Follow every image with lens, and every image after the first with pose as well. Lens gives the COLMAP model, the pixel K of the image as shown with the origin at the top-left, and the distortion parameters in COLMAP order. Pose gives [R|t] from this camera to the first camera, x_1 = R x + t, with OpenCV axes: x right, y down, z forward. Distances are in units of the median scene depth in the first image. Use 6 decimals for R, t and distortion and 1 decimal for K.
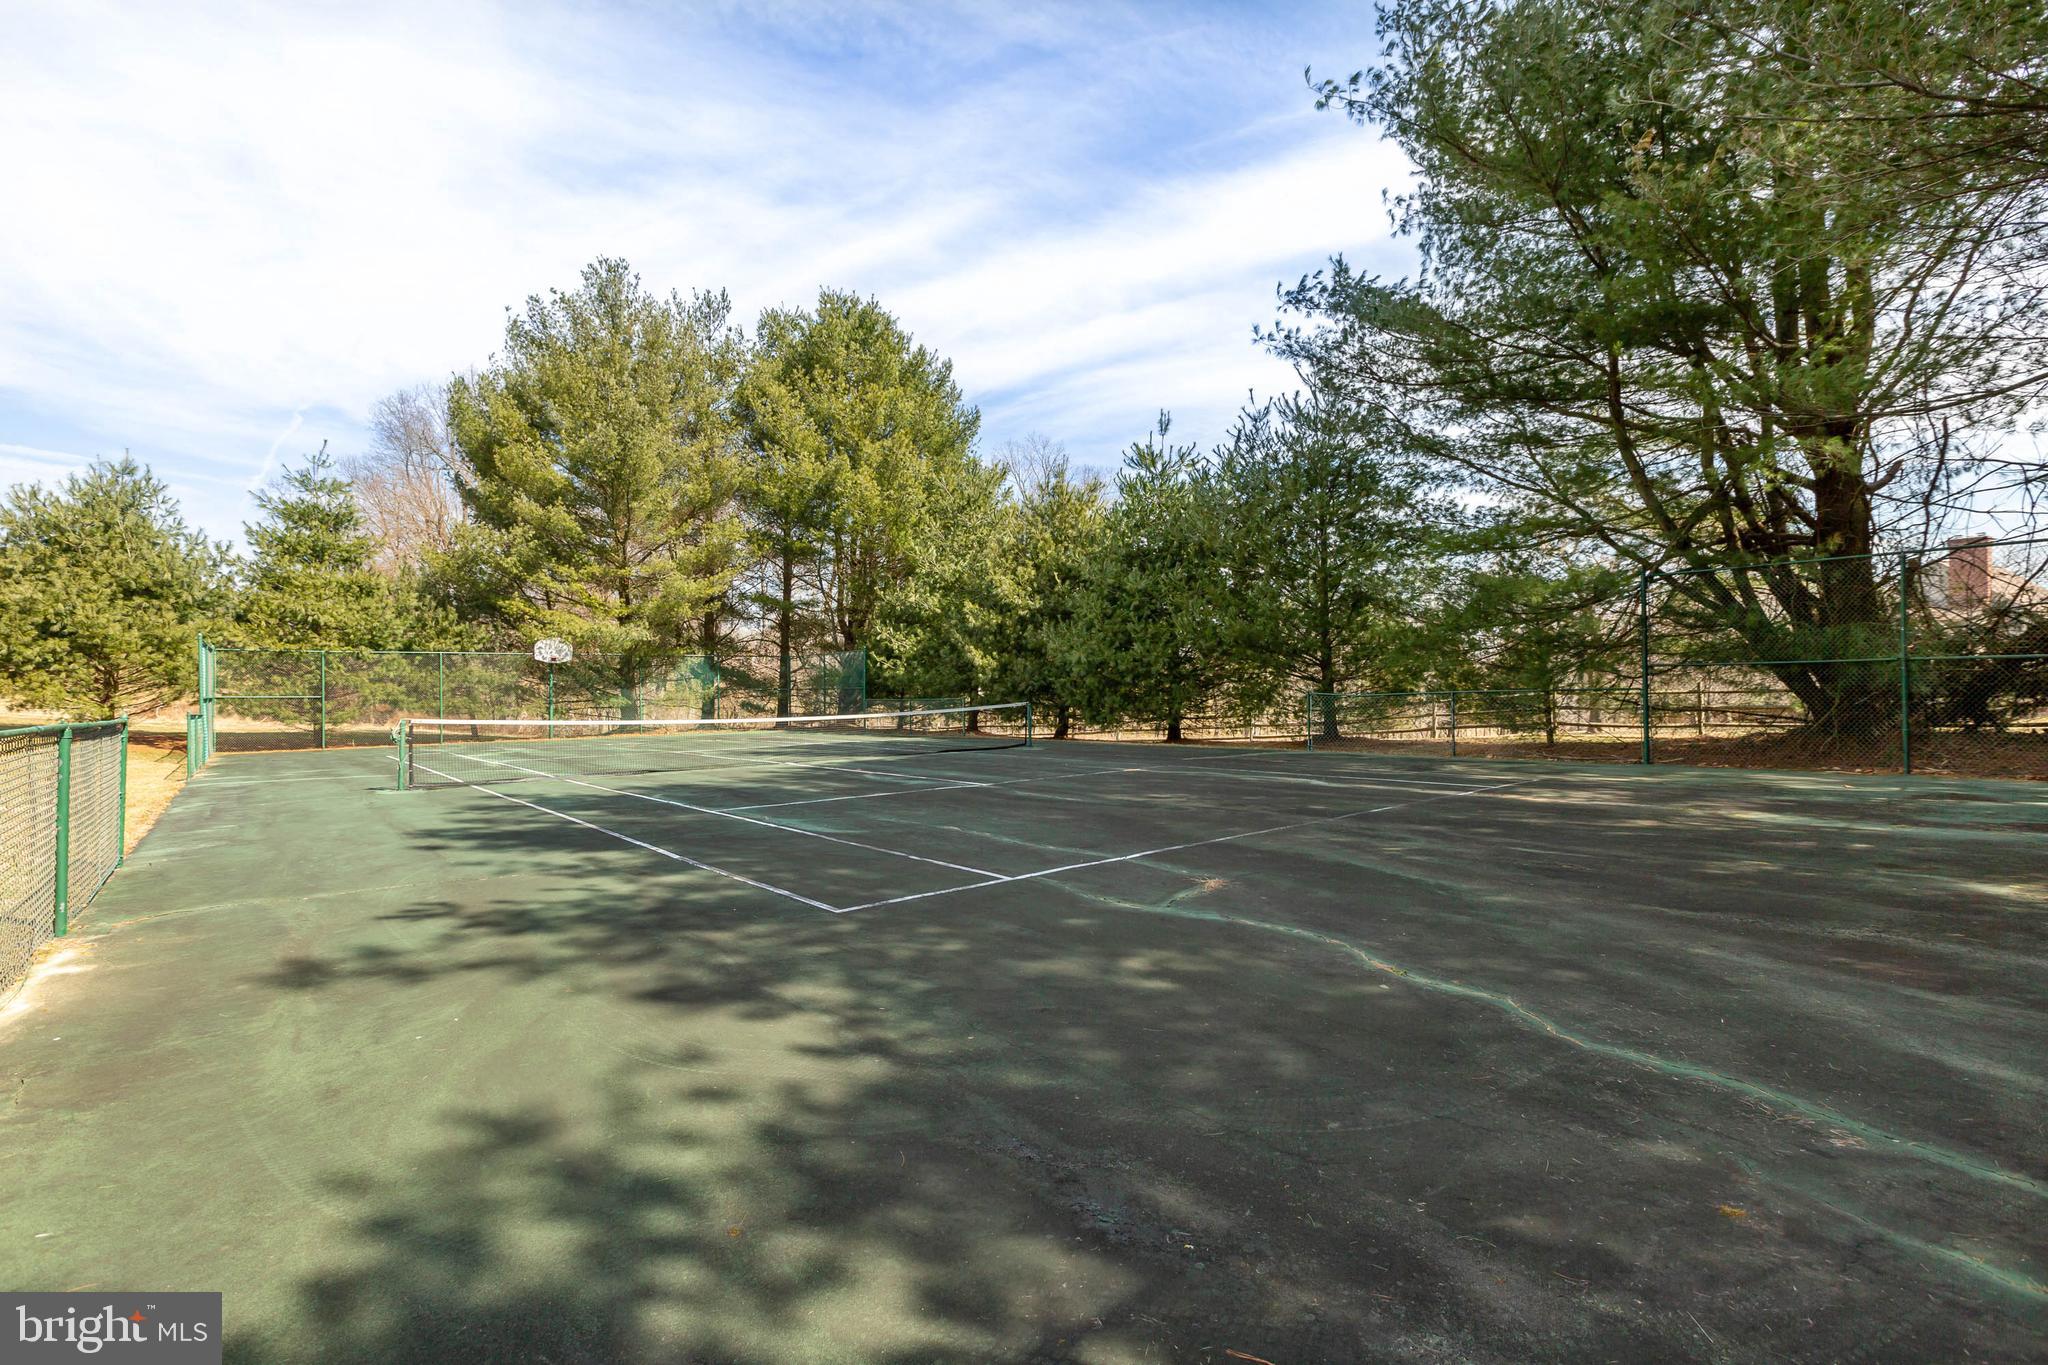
lens RADIAL K [[970.1, 0, 1027.8], [0, 970.1, 697.6], [0, 0, 1]] dist [0.011507, 0.000662]
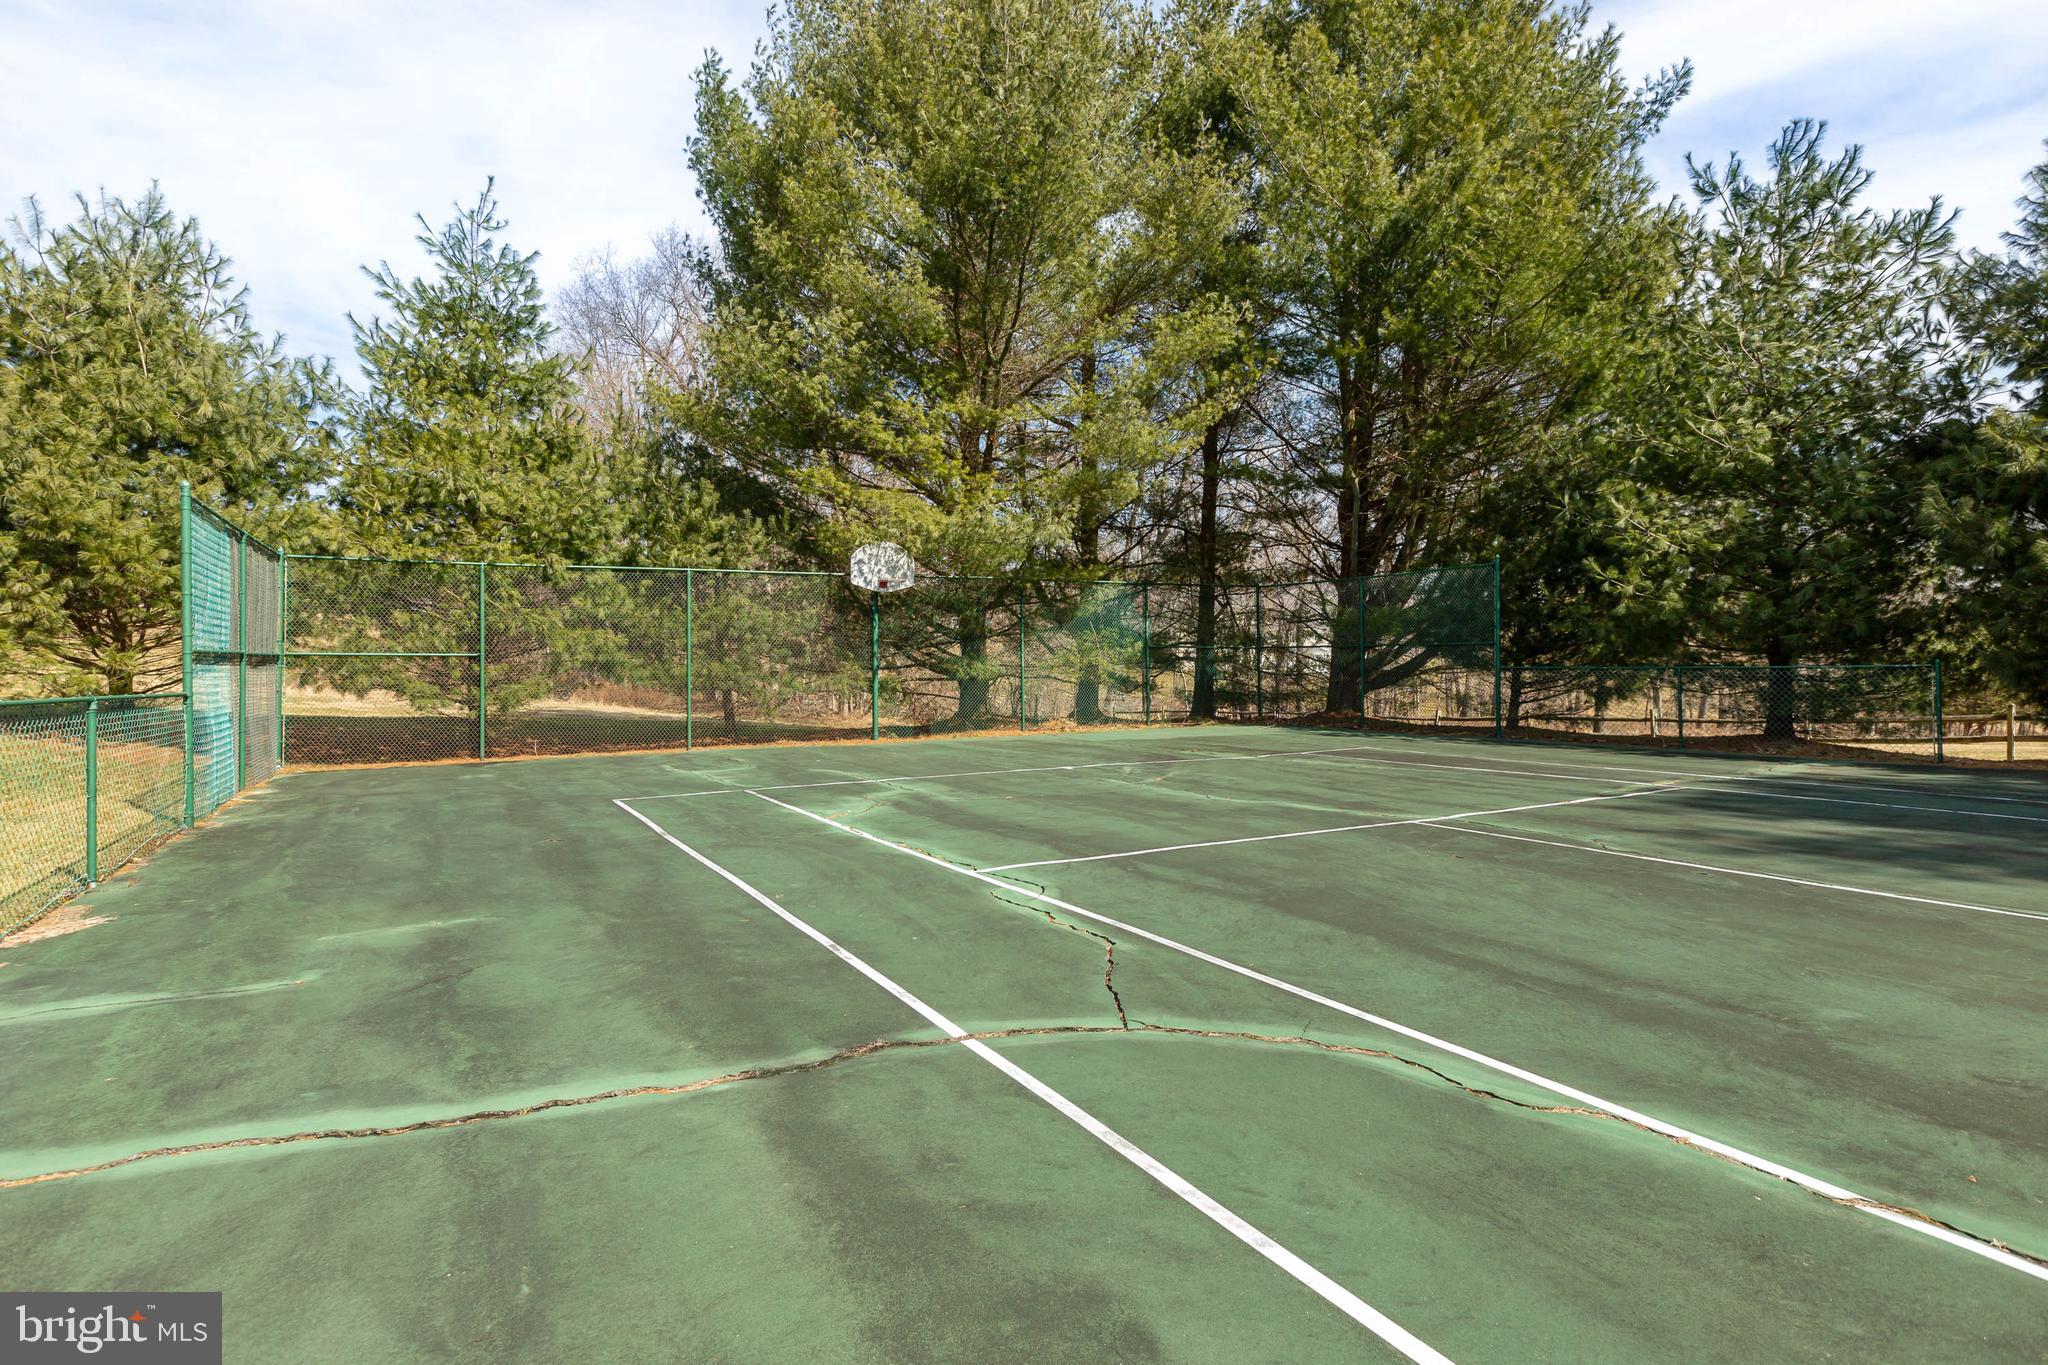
lens RADIAL K [[1068.4, 0, 1020.9], [0, 1068.4, 678.0], [0, 0, 1]] dist [-0.000851, -0.000363]
pose [[0.984567, 0.007234, -0.174858, -0.343320], [-0.005454, 0.999928, 0.010657, 0.004178], [0.174922, -0.009539, 0.984536, 0.492929]]
